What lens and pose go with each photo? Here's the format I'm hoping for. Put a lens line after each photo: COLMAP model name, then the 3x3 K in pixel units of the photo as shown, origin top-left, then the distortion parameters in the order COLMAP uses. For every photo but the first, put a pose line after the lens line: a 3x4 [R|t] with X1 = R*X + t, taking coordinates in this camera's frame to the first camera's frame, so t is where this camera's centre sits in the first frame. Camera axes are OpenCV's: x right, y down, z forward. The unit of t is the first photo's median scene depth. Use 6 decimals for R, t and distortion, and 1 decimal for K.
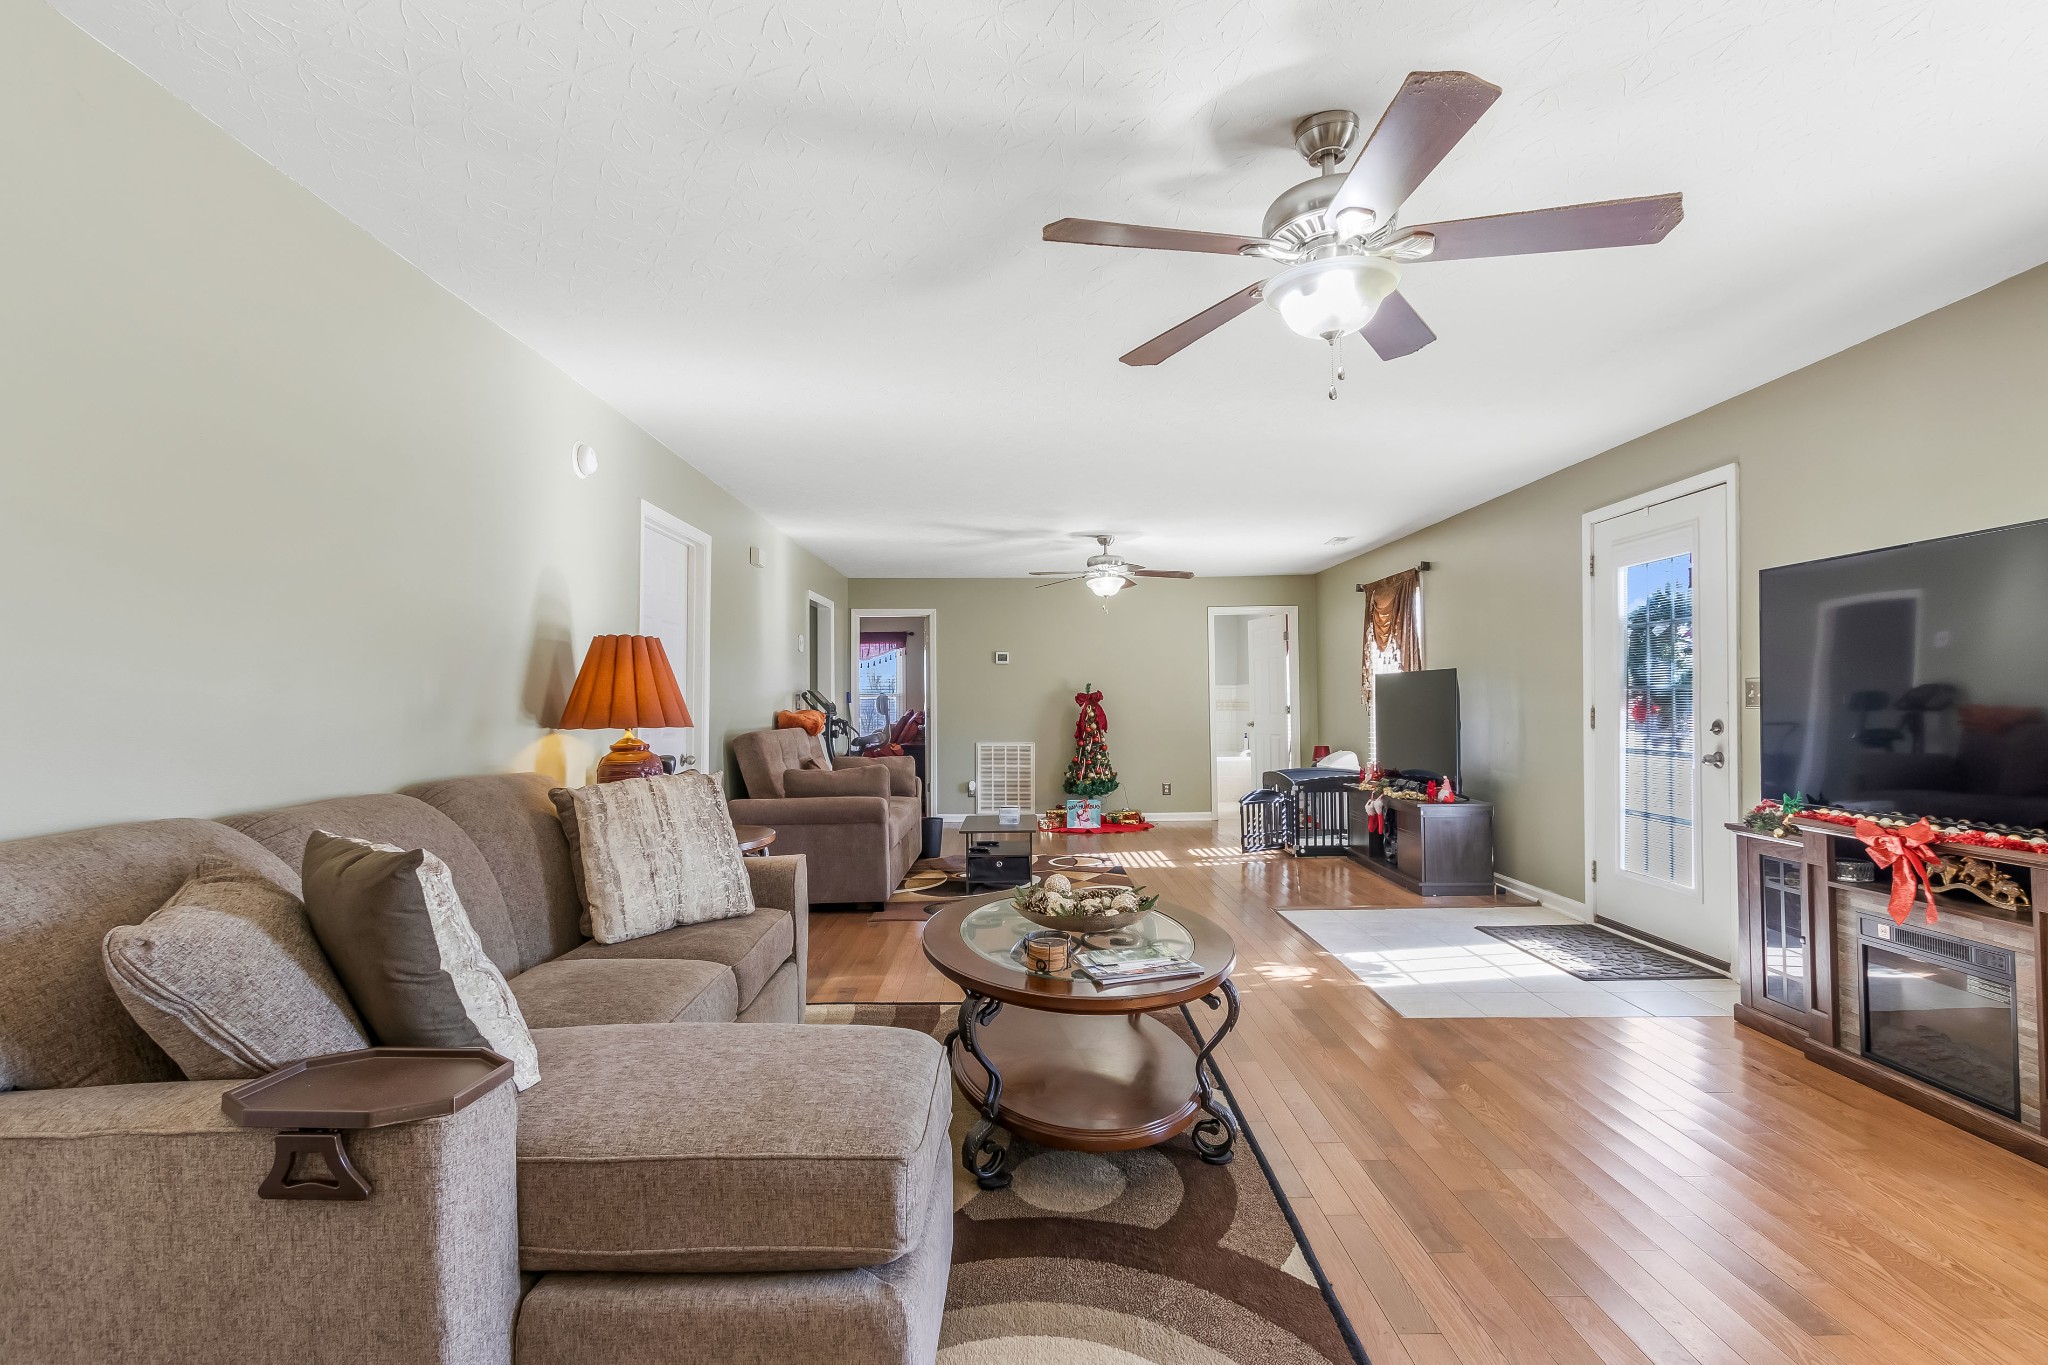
lens RADIAL K [[972.5, 0, 1031.2], [0, 972.5, 682.3], [0, 0, 1]] dist [0.012030, -0.004146]
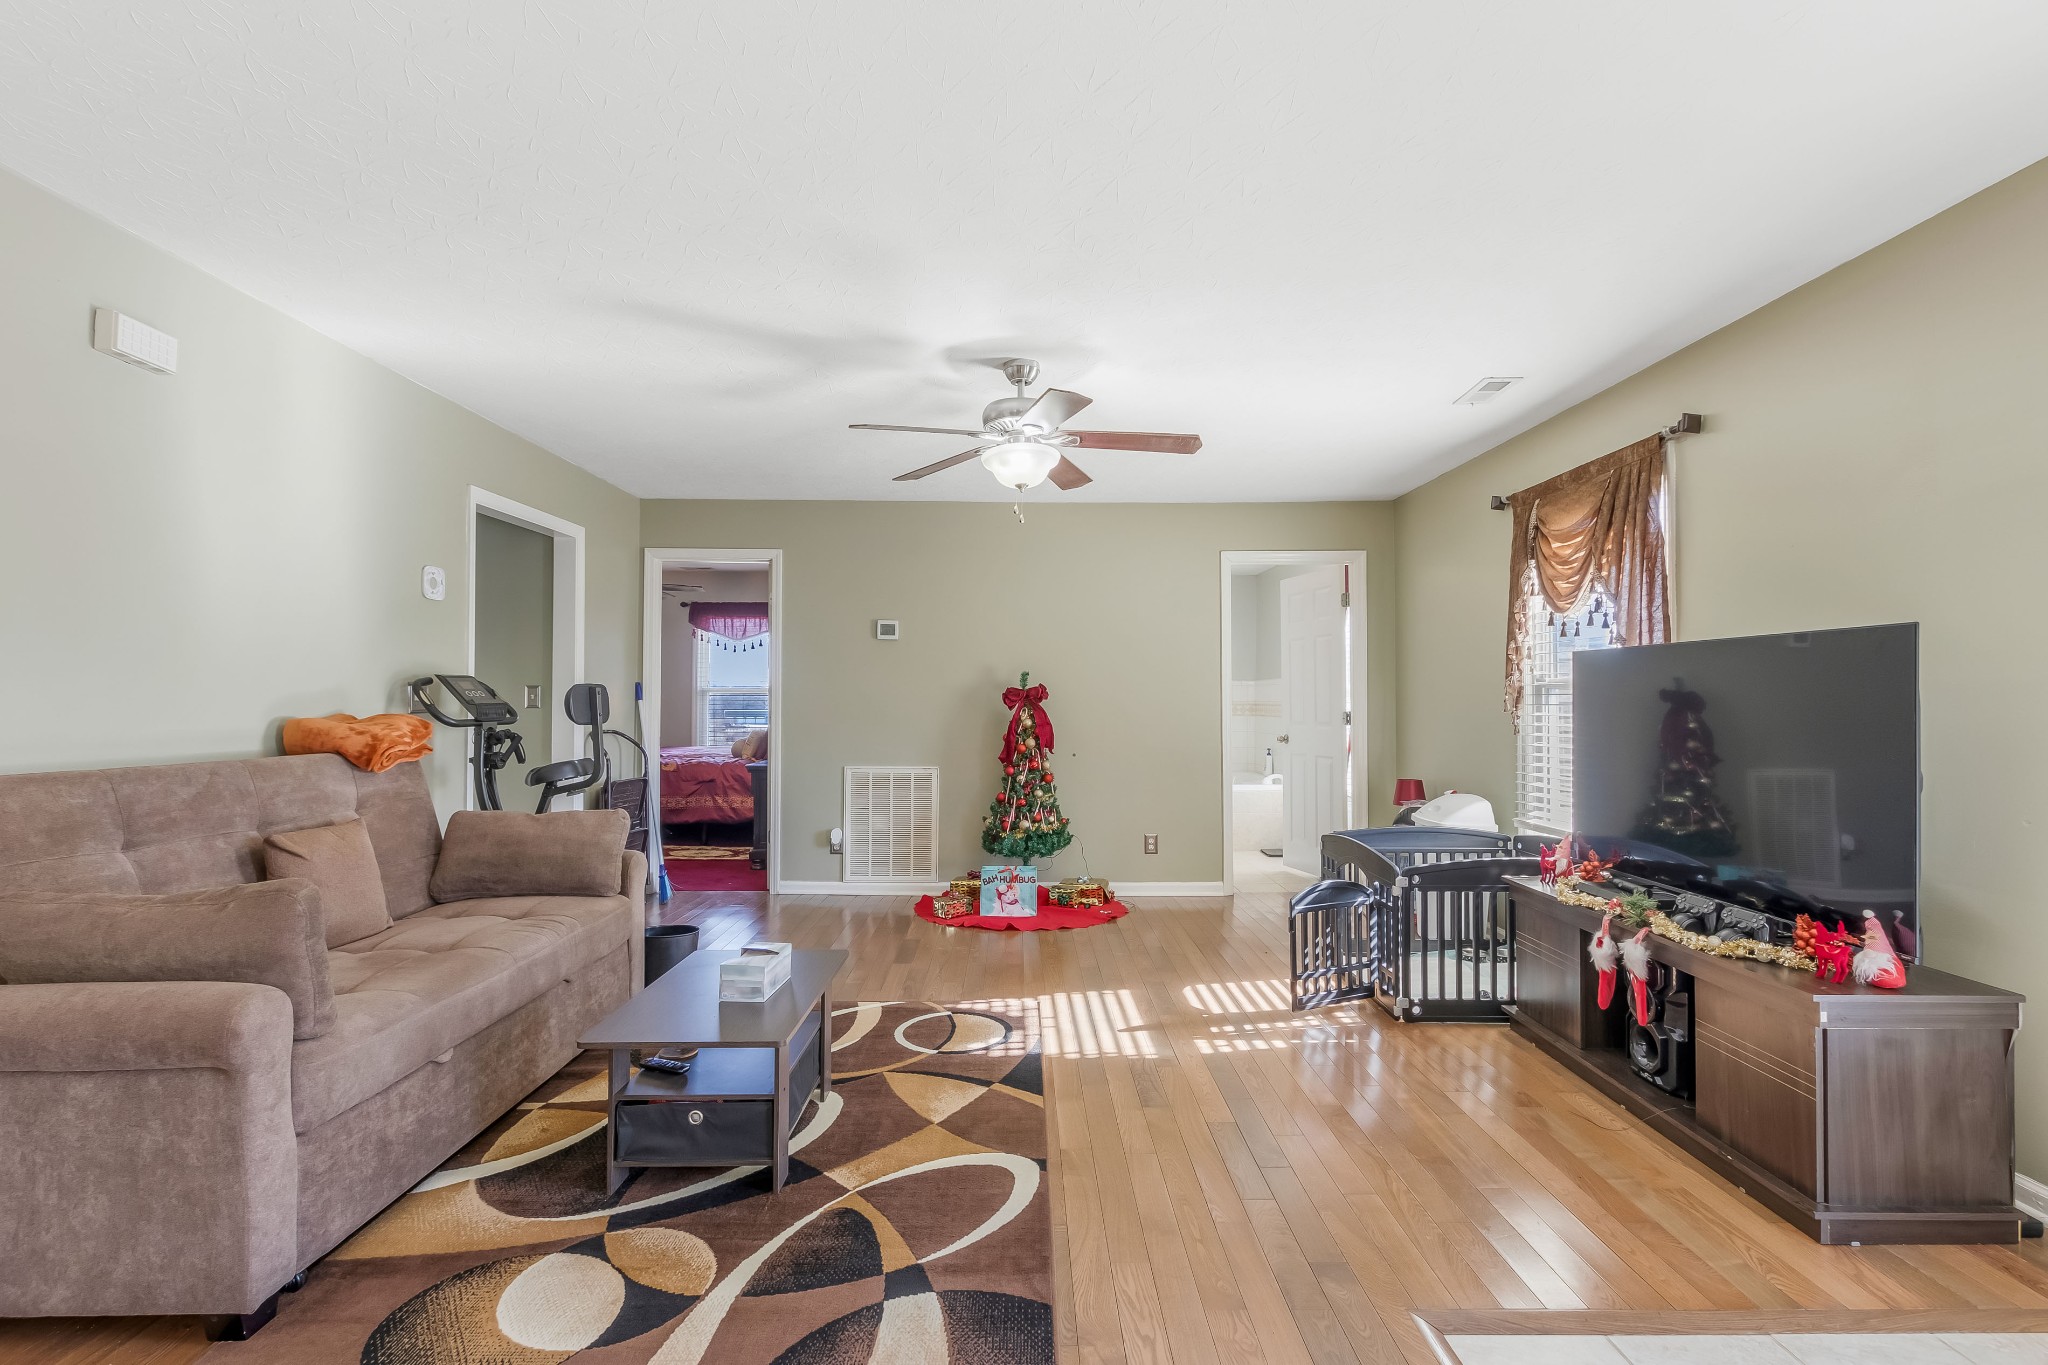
lens RADIAL K [[972.5, 0, 1016.2], [0, 972.5, 692.4], [0, 0, 1]] dist [0.012030, -0.004146]
pose [[0.999822, 0.010128, -0.015911, 0.066335], [-0.009935, 0.999877, 0.012104, 0.006720], [0.016032, -0.011944, 0.999800, 0.405060]]
